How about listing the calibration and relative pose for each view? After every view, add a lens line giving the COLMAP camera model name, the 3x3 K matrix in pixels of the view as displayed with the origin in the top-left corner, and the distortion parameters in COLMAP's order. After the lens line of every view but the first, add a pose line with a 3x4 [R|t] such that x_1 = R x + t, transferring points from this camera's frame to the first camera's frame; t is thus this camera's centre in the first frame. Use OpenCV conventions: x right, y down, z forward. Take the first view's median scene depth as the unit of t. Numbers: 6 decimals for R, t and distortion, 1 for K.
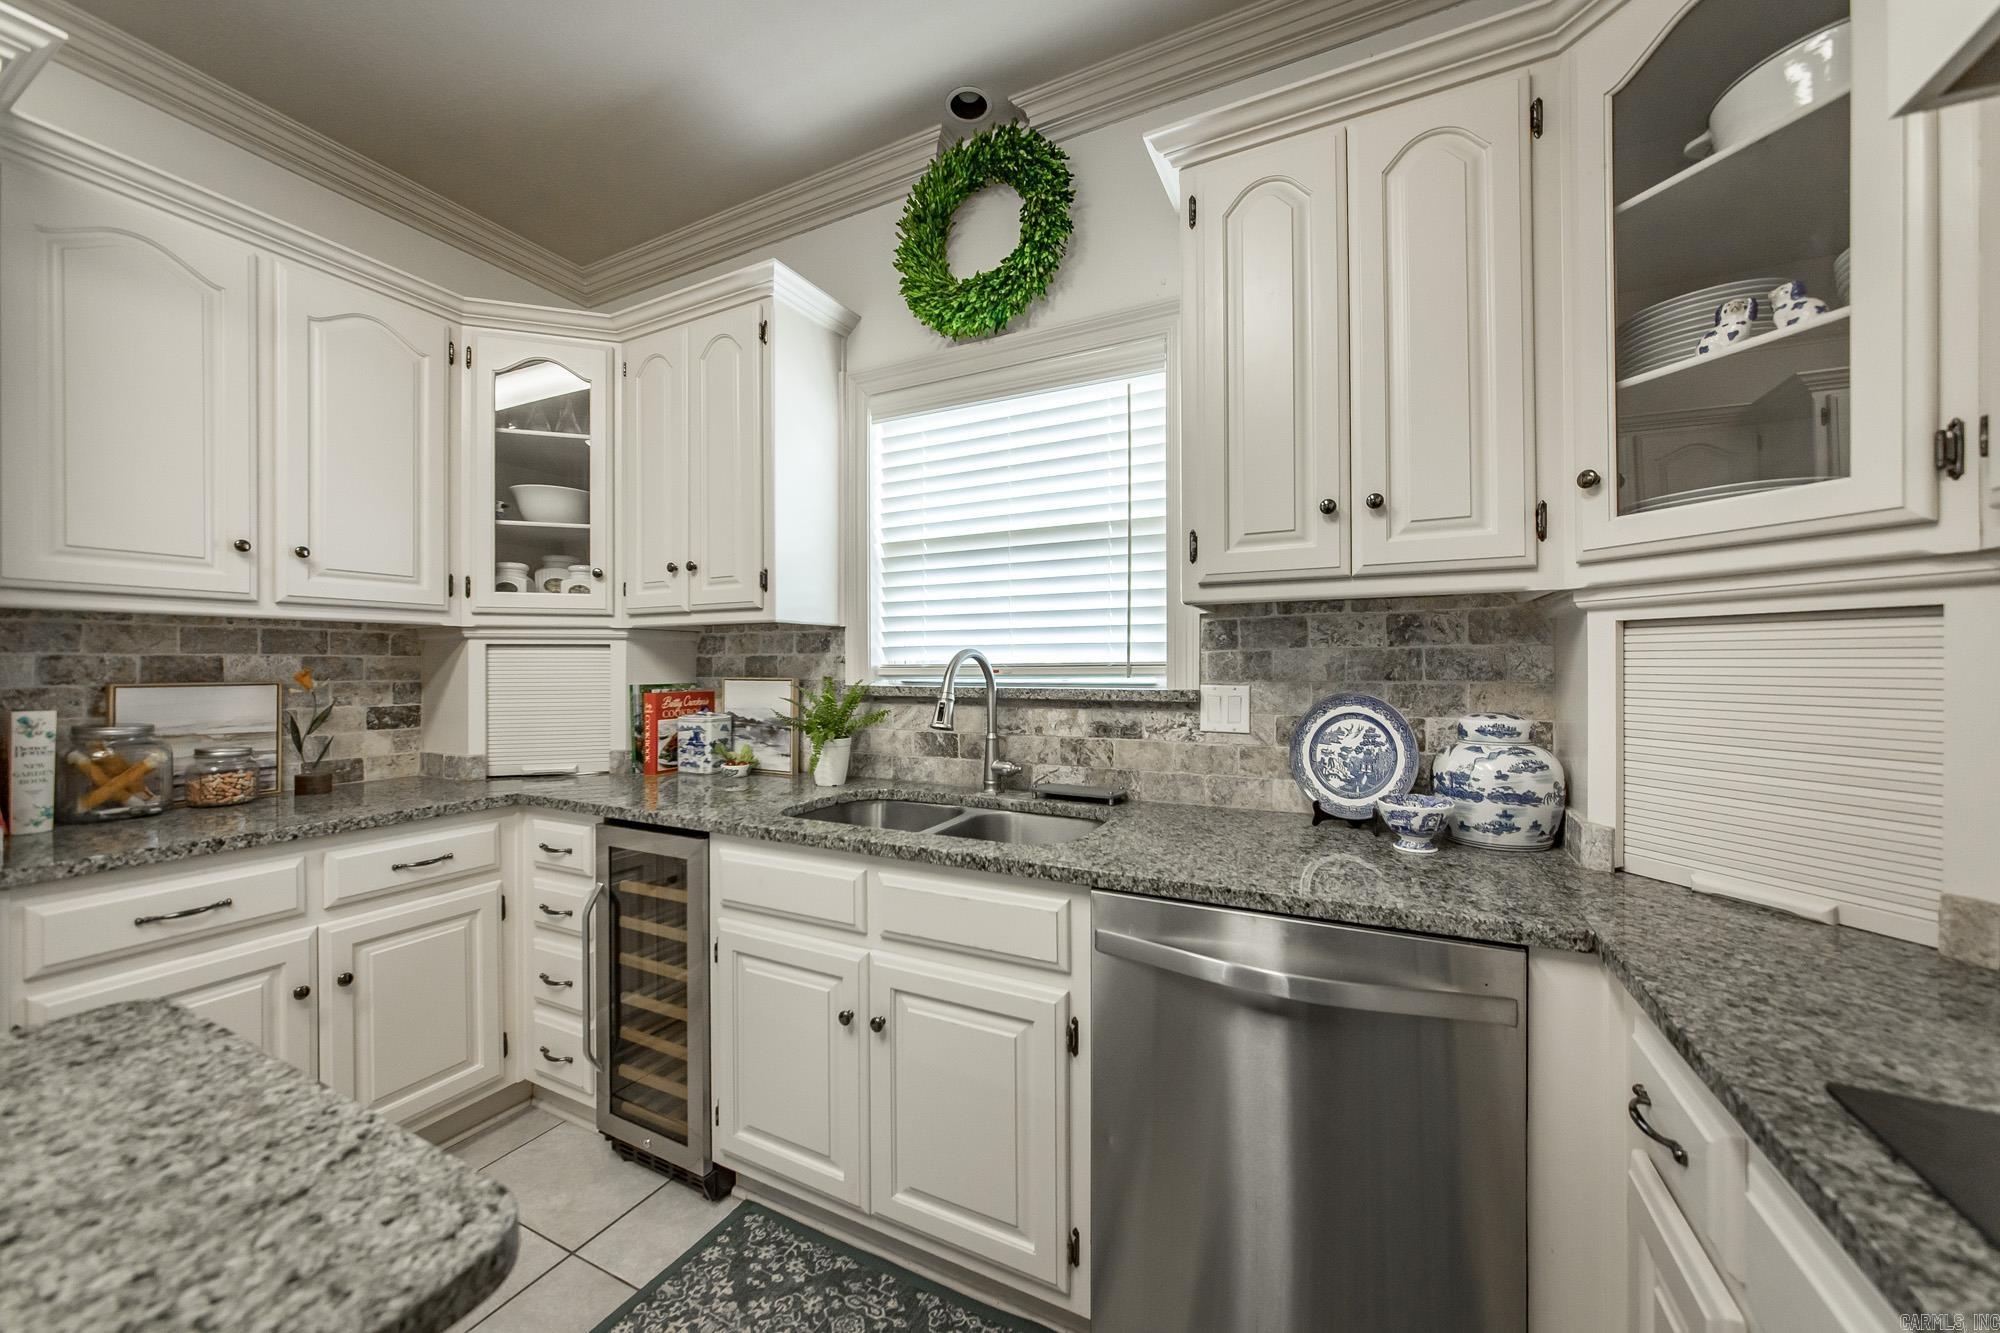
lens RADIAL K [[721.8, 0, 1001.8], [0, 721.8, 663.3], [0, 0, 1]] dist [-0.003000, -0.000310]
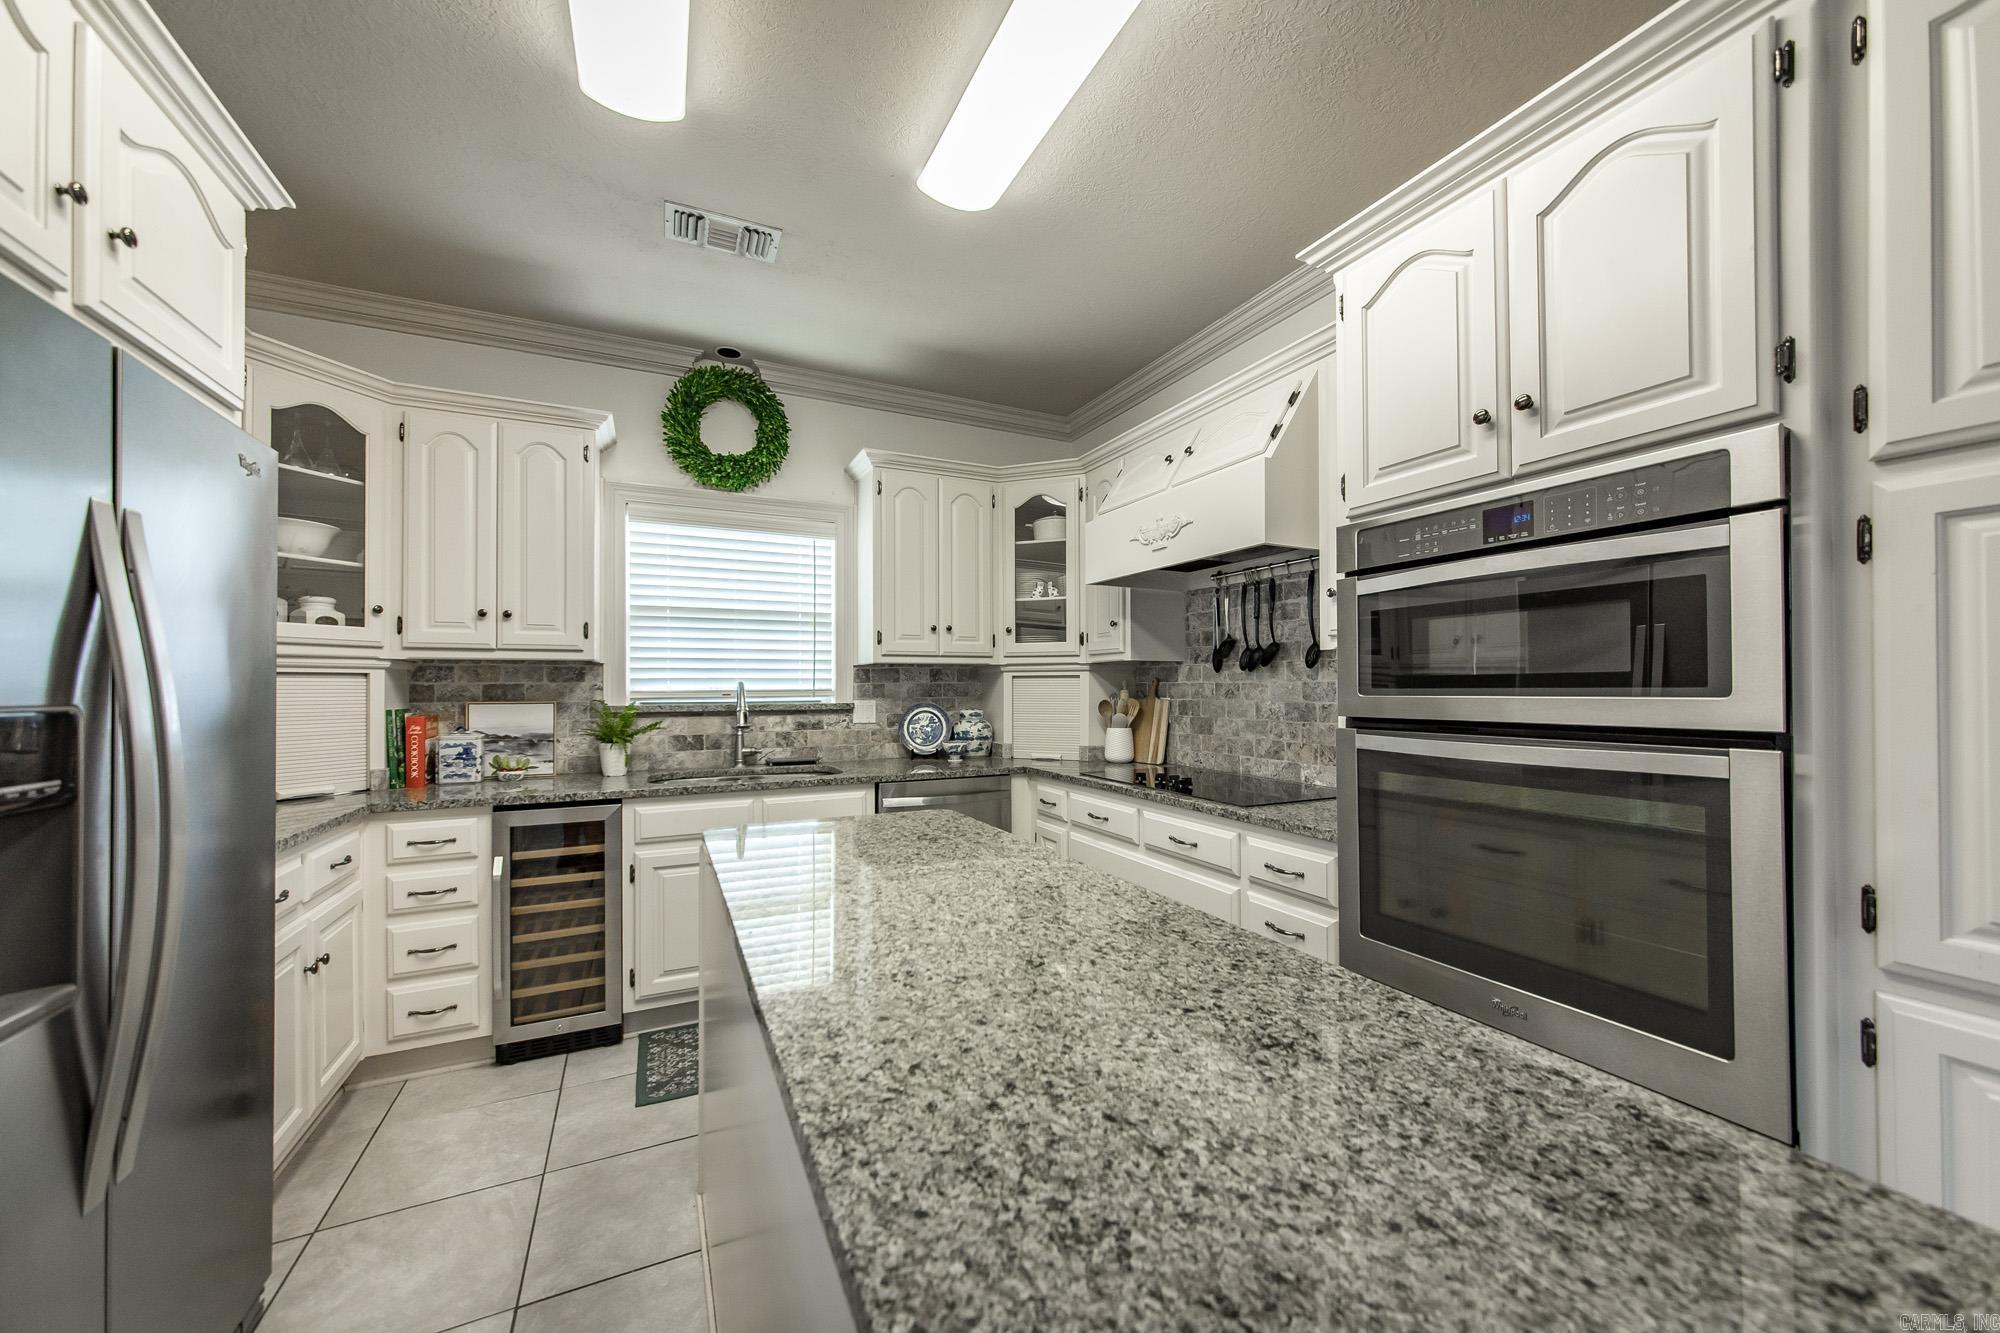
lens RADIAL K [[721.8, 0, 993.2], [0, 721.8, 681.2], [0, 0, 1]] dist [-0.003000, -0.000310]
pose [[0.609599, 0.006675, 0.792682, -1.067096], [-0.000590, 0.999968, -0.007967, -0.007711], [-0.792709, 0.004389, 0.609584, -0.530588]]
